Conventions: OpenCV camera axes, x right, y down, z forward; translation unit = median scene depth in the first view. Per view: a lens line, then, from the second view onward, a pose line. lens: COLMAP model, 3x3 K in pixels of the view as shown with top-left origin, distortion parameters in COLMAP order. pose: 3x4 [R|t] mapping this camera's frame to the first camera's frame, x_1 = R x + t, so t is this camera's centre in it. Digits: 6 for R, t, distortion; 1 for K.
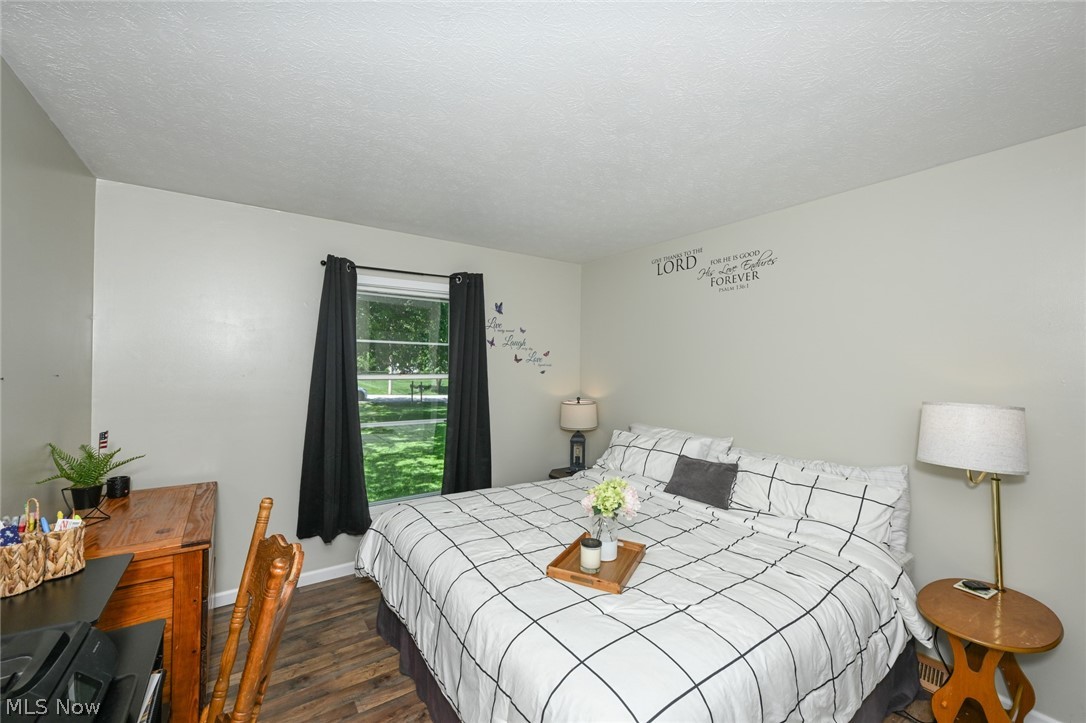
lens RADIAL K [[428.5, 0, 538.3], [0, 428.5, 362.0], [0, 0, 1]] dist [0.000214, 0.000072]
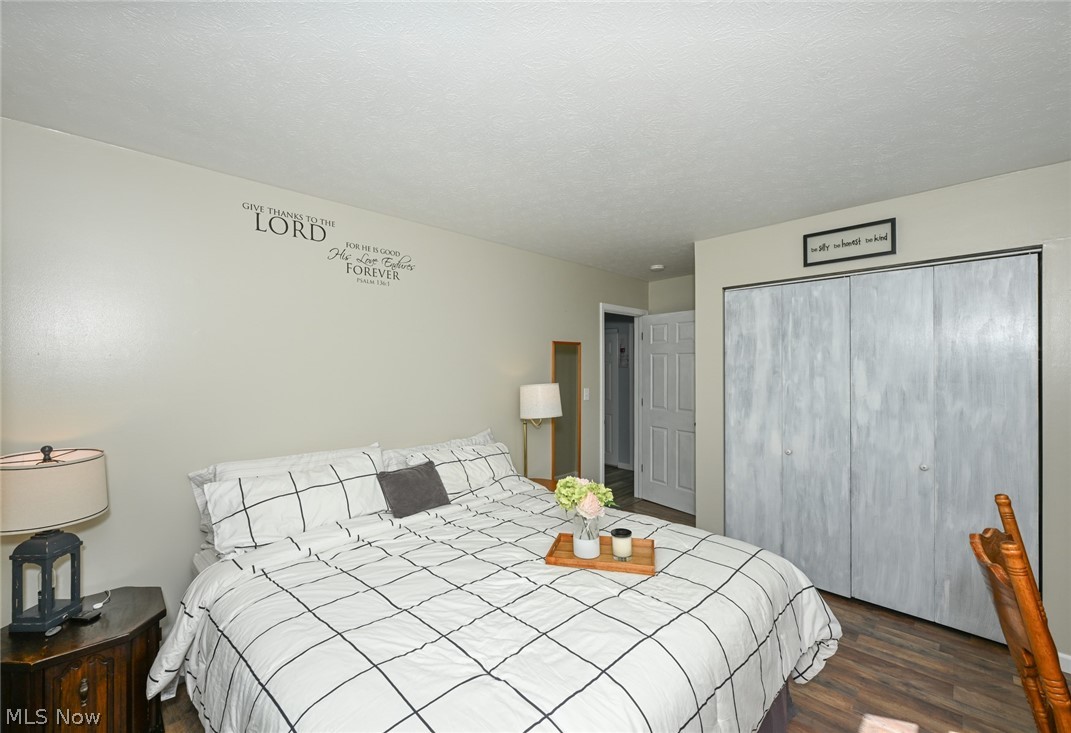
lens RADIAL K [[435.4, 0, 513.8], [0, 435.4, 363.8], [0, 0, 1]] dist [0.001202, 0.000024]
pose [[-0.150474, 0.003414, 0.988608, -0.518680], [0.006933, 0.999973, -0.002398, 0.009396], [-0.988590, 0.006493, -0.150494, 0.832236]]
